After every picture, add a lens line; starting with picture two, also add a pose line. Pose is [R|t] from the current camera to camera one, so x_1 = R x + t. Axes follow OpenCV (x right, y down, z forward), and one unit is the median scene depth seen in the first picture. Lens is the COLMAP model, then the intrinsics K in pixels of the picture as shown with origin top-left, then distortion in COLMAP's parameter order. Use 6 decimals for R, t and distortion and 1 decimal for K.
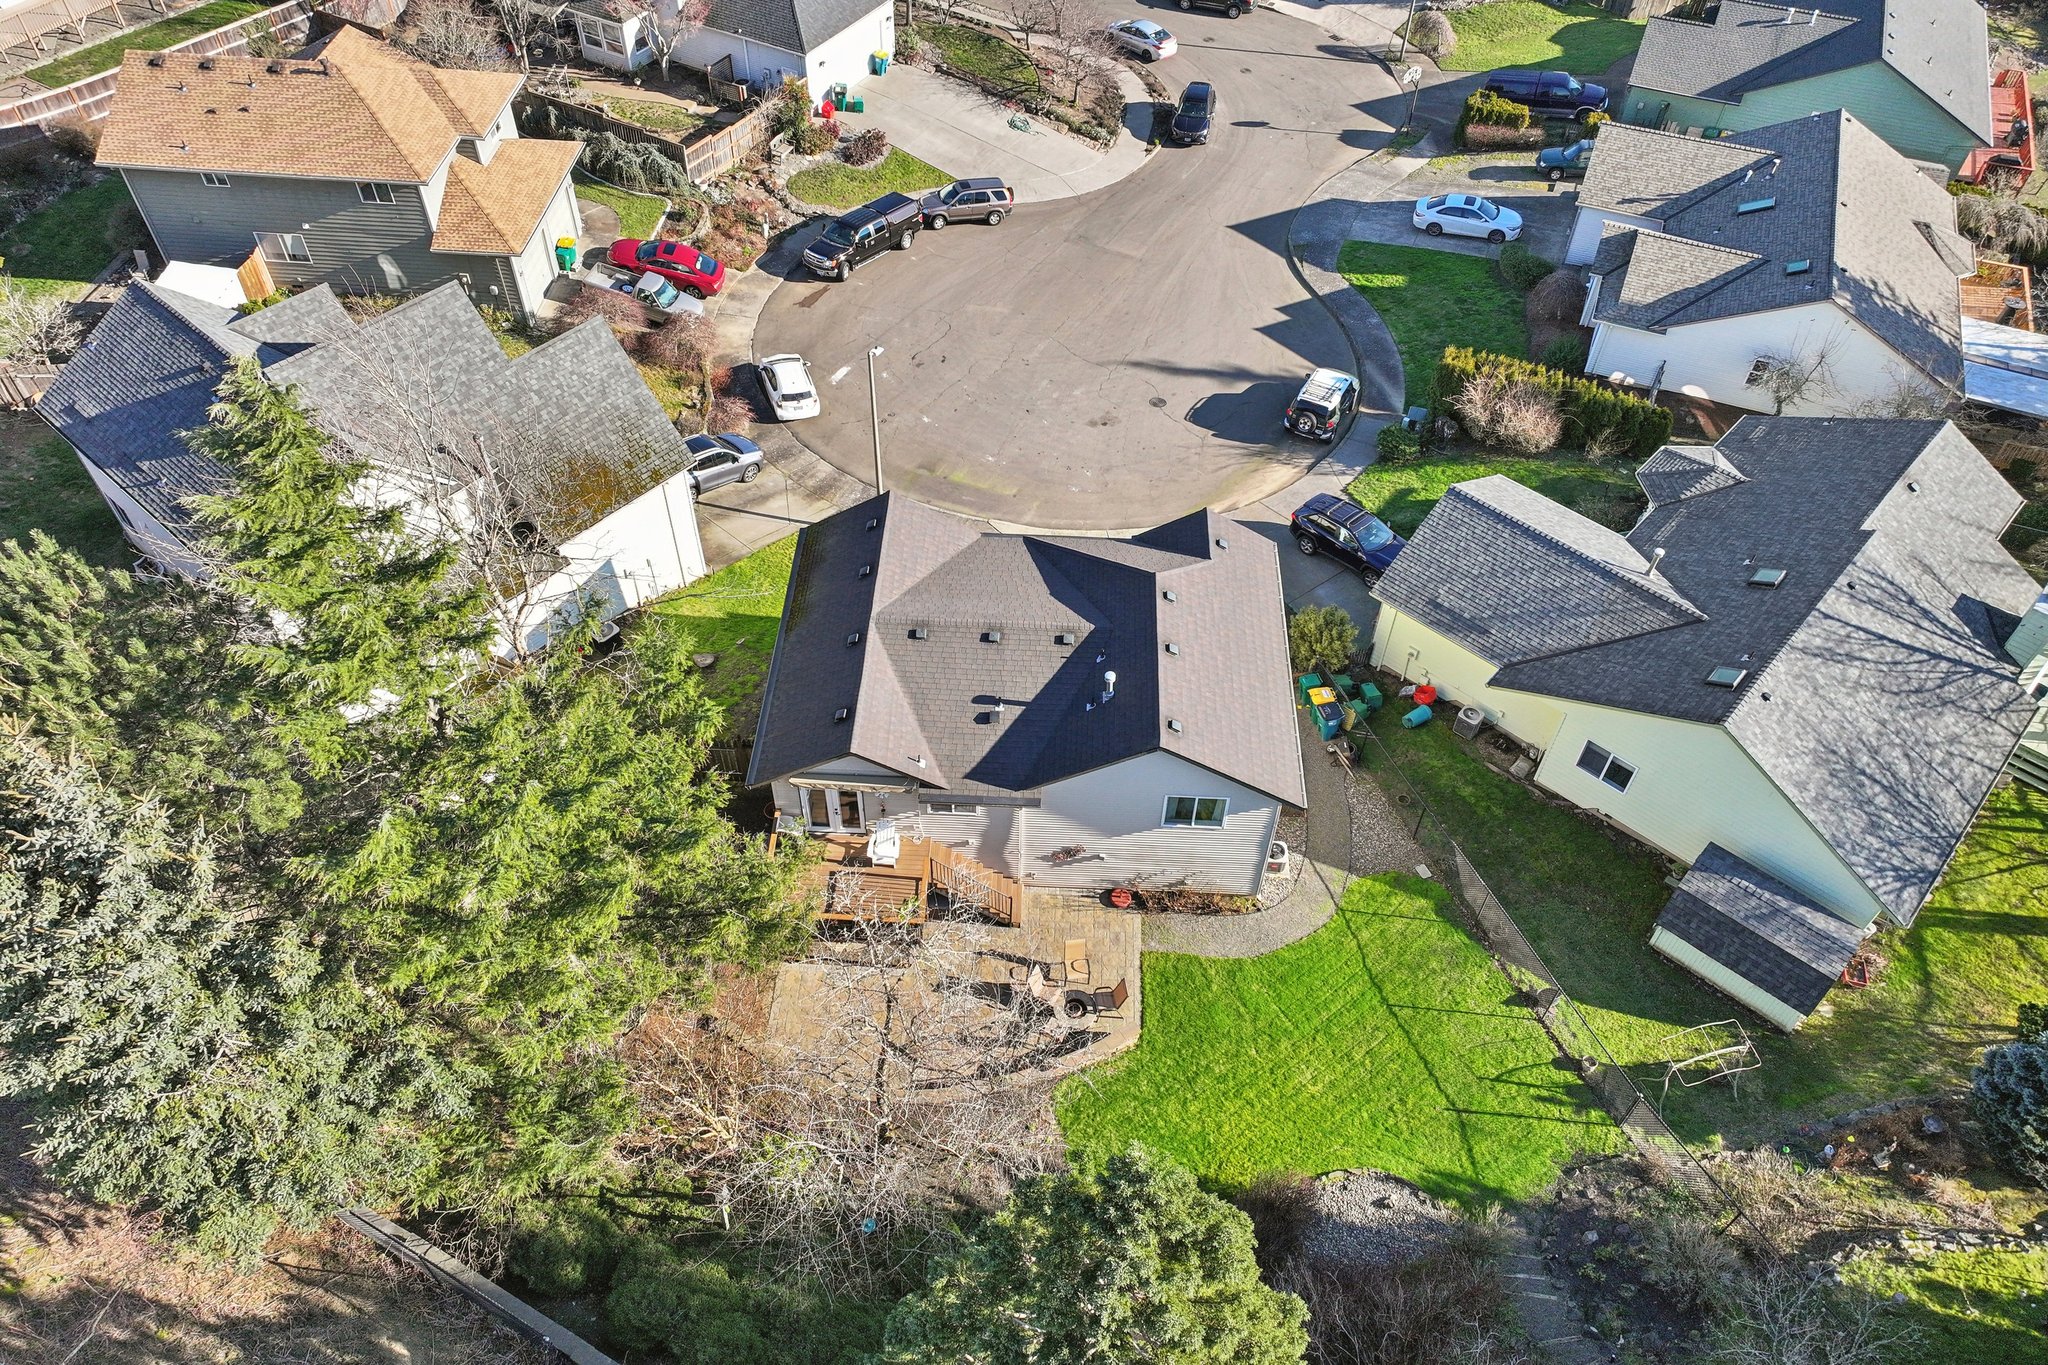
lens RADIAL K [[1444.0, 0, 1034.6], [0, 1444.0, 670.9], [0, 0, 1]] dist [0.006153, 0.000976]
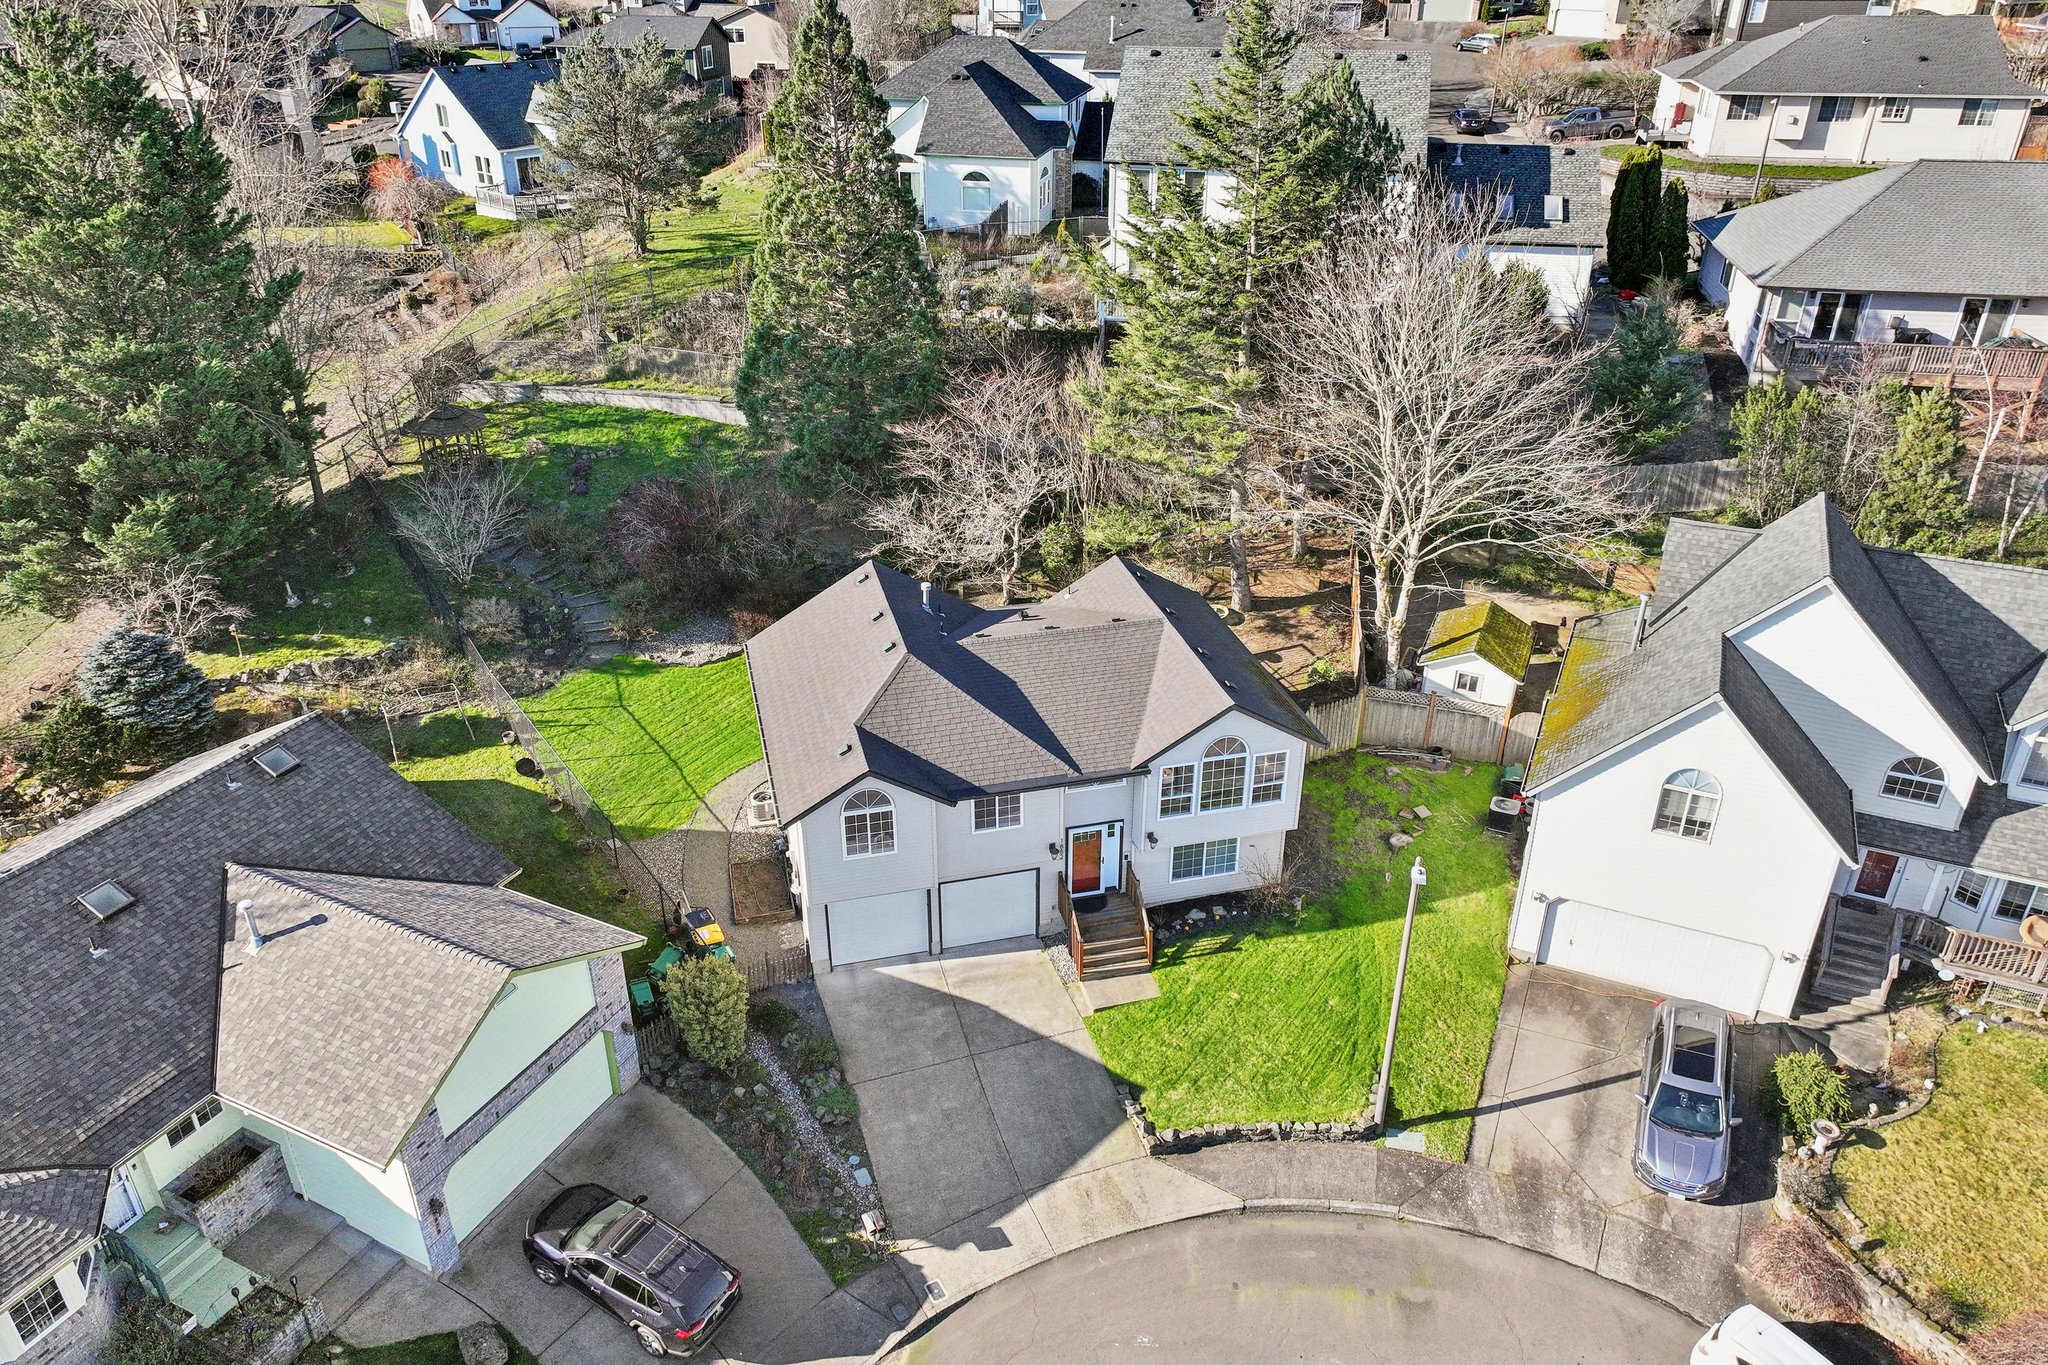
lens RADIAL K [[1442.7, 0, 1022.8], [0, 1442.7, 688.5], [0, 0, 1]] dist [-0.002590, 0.012450]
pose [[-0.959219, 0.113343, -0.258945, 0.219251], [-0.222978, 0.259609, 0.939619, -0.820302], [0.173723, 0.959039, -0.223749, 1.054515]]
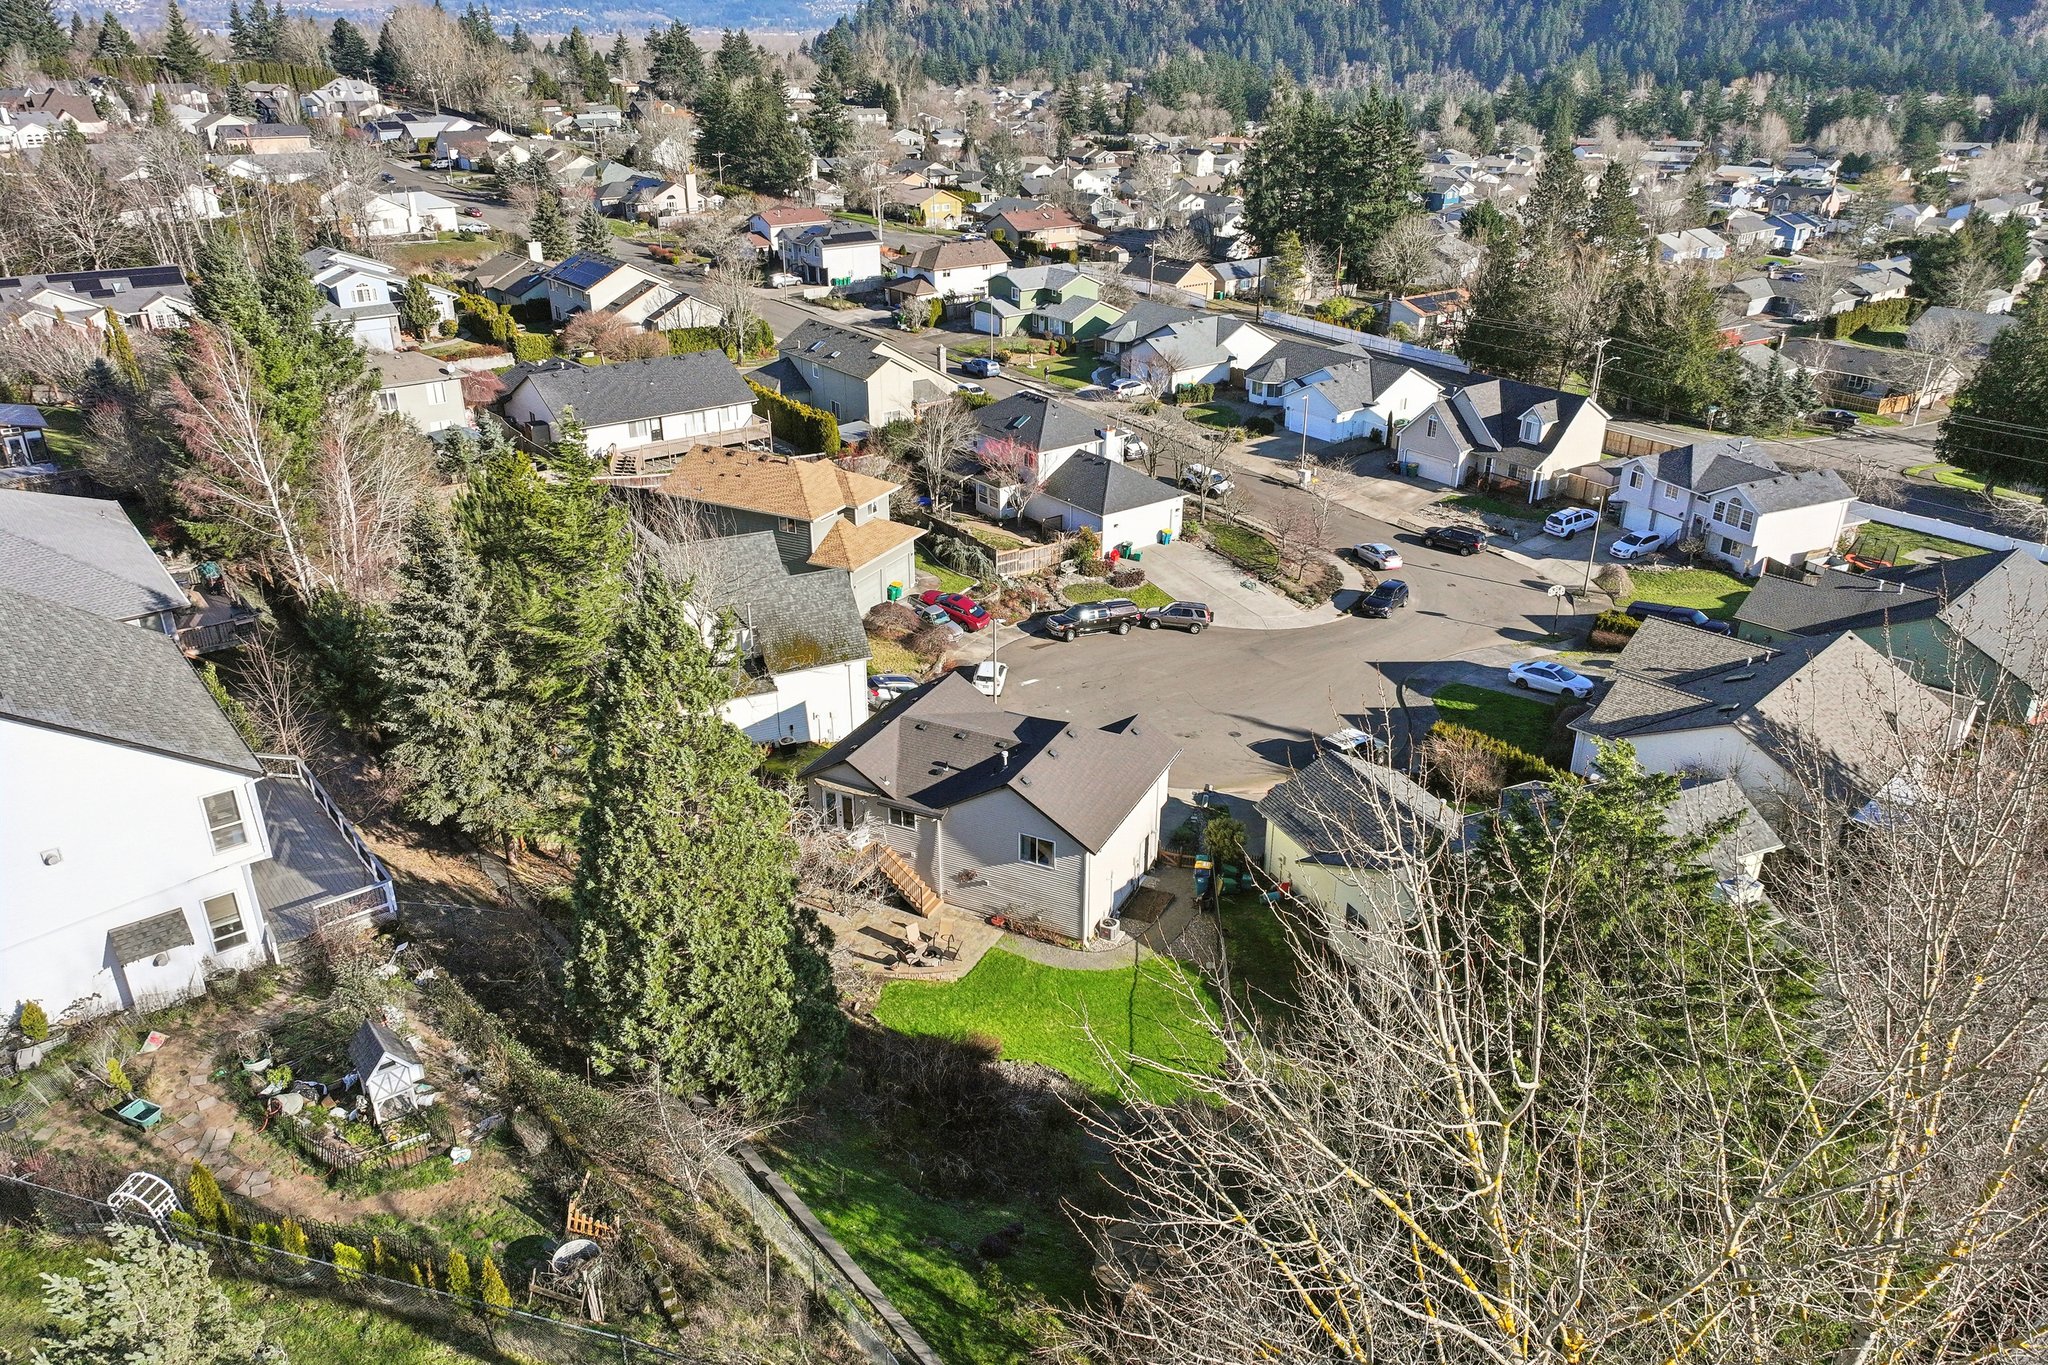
lens RADIAL K [[1444.0, 0, 1034.6], [0, 1444.0, 670.9], [0, 0, 1]] dist [0.006153, 0.000976]
pose [[0.918302, 0.147457, -0.367393, 0.528387], [-0.281479, 0.895774, -0.344032, 0.372656], [0.278372, 0.419339, 0.864097, -0.348288]]
